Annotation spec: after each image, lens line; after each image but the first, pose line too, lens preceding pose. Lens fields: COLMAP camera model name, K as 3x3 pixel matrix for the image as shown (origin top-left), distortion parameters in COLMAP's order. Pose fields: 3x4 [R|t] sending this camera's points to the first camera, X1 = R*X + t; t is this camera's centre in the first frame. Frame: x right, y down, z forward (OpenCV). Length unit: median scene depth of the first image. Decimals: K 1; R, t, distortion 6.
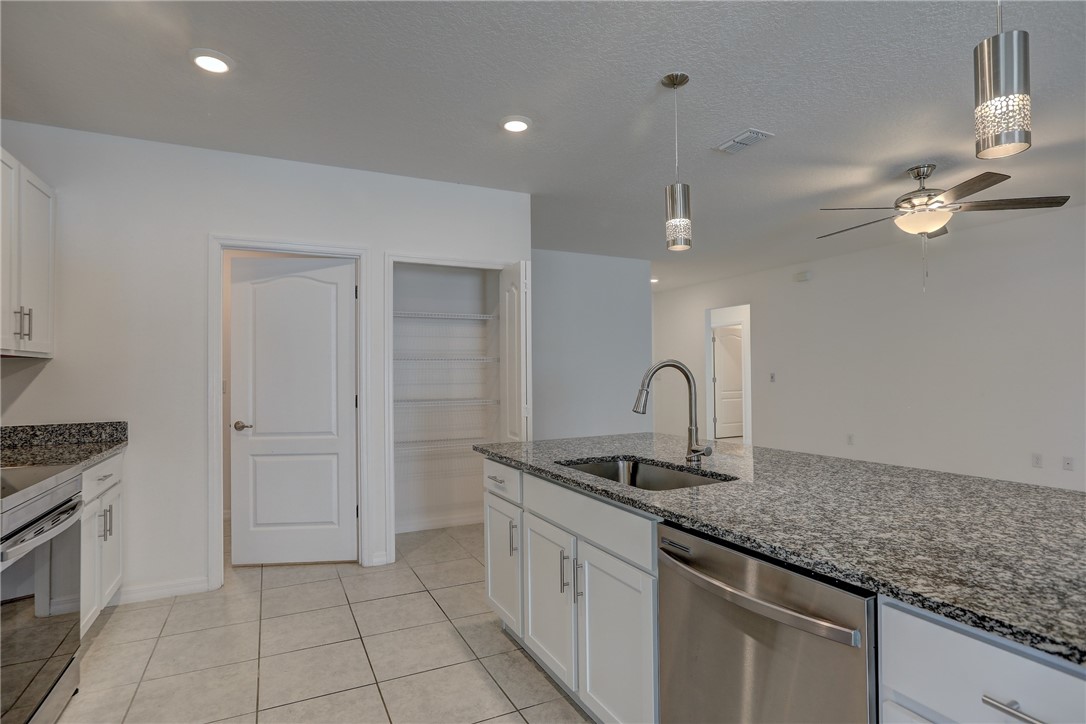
lens RADIAL K [[567.9, 0, 542.9], [0, 567.9, 364.6], [0, 0, 1]] dist [-0.044226, 0.027196]
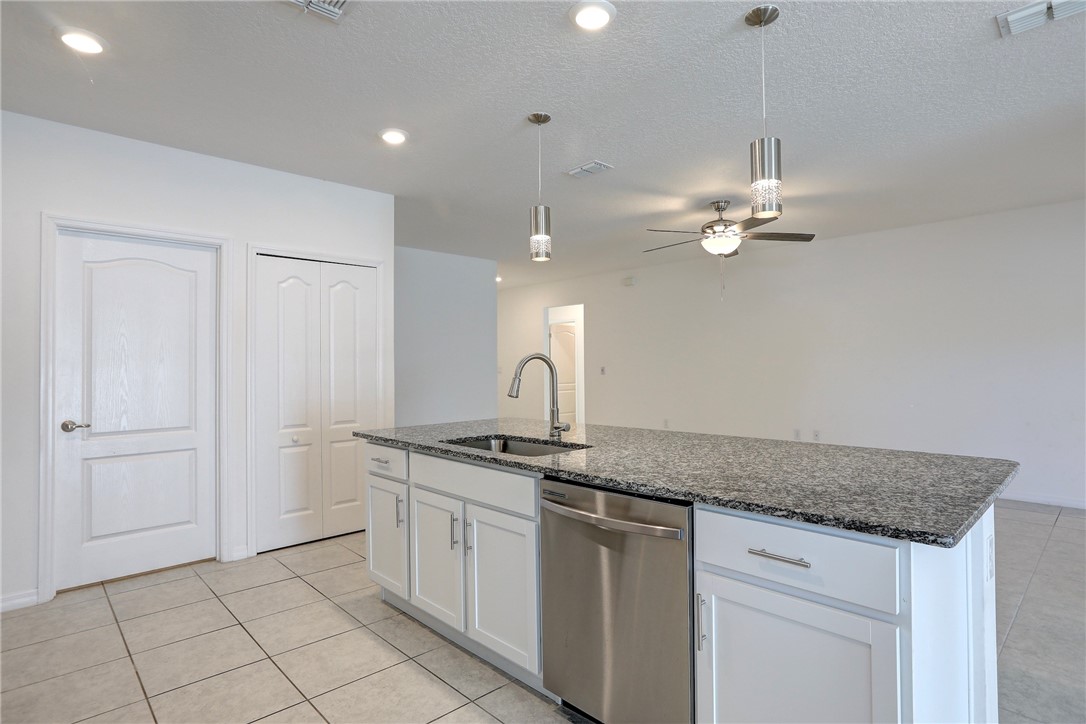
lens RADIAL K [[575.0, 0, 545.2], [0, 575.0, 357.5], [0, 0, 1]] dist [-0.038955, 0.027240]
pose [[0.955807, 0.005174, 0.293948, -0.111564], [-0.004545, 0.999986, -0.002824, 0.003664], [-0.293958, 0.001363, 0.955817, -0.167877]]
